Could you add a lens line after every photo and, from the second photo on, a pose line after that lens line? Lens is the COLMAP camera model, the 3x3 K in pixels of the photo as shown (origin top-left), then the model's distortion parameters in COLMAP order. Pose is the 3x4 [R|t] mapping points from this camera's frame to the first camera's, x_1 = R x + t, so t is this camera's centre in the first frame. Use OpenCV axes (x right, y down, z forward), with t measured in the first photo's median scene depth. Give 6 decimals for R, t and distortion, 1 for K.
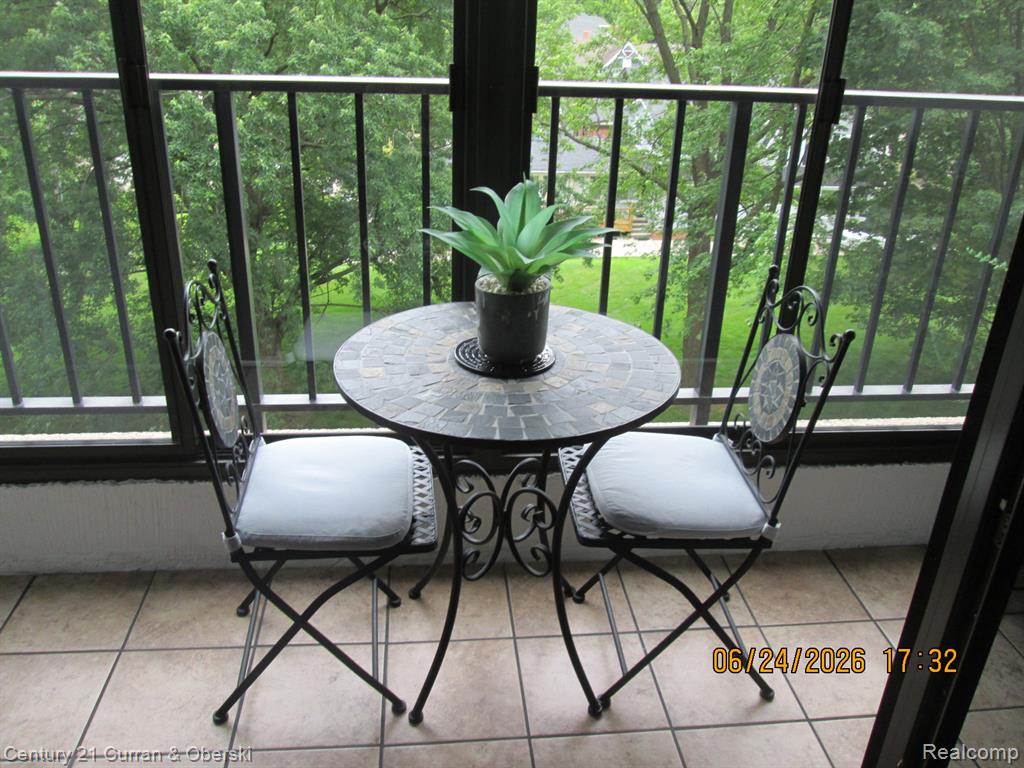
lens RADIAL K [[844.4, 0, 509.4], [0, 844.4, 384.2], [0, 0, 1]] dist [-0.057292, 0.027943]
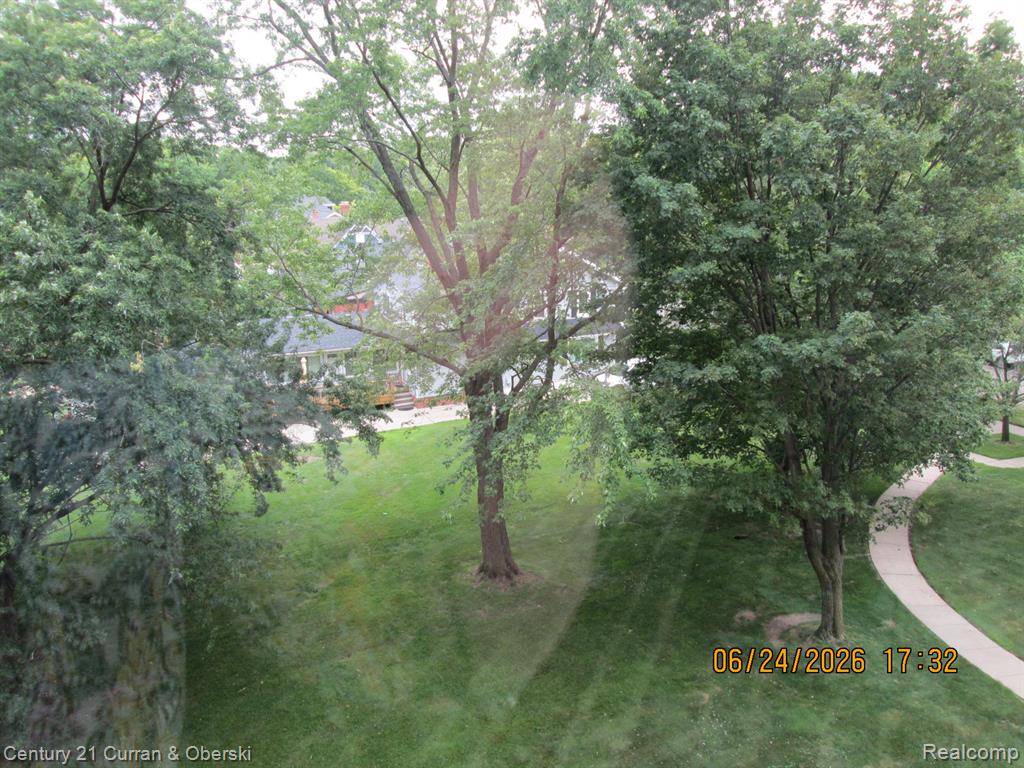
lens RADIAL K [[844.4, 0, 509.4], [0, 844.4, 384.2], [0, 0, 1]] dist [-0.057292, 0.027943]
pose [[0.950640, -0.118078, 0.286951, -0.030066], [0.170596, 0.971349, -0.165463, -0.057786], [-0.259192, 0.206248, 0.943547, 0.118027]]
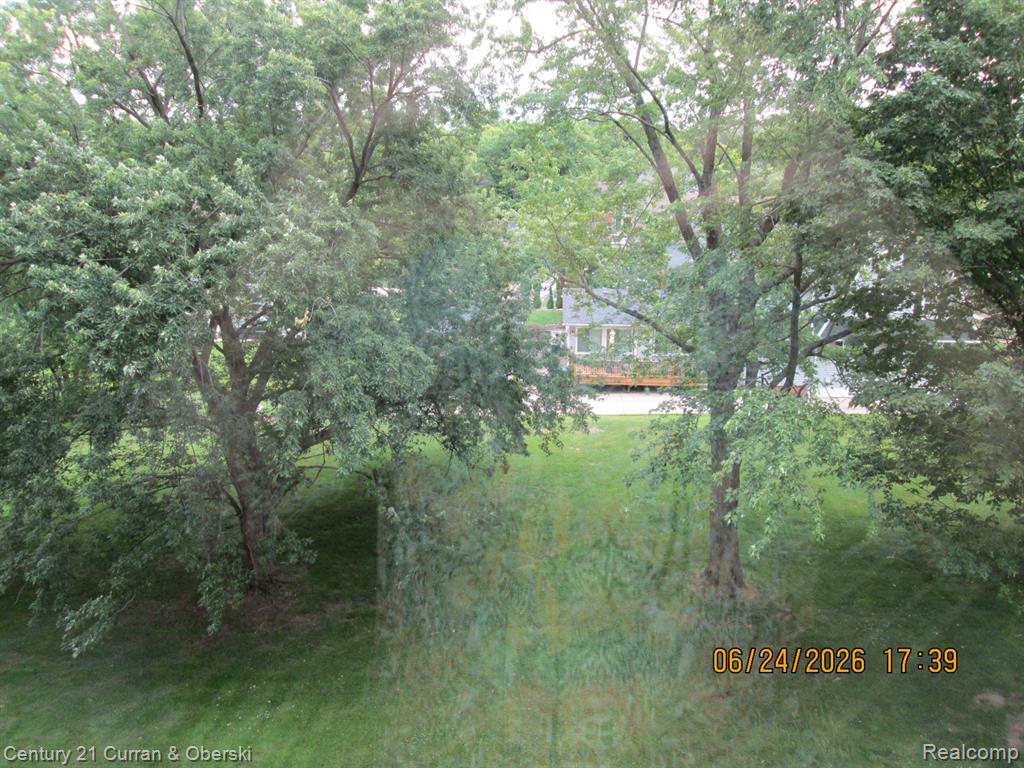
lens RADIAL K [[844.4, 0, 509.4], [0, 844.4, 384.2], [0, 0, 1]] dist [-0.057292, 0.027943]
pose [[0.989879, 0.004901, -0.141826, 0.228250], [-0.028302, 0.986144, -0.163457, -0.068937], [0.139060, 0.165816, 0.976303, 0.150424]]
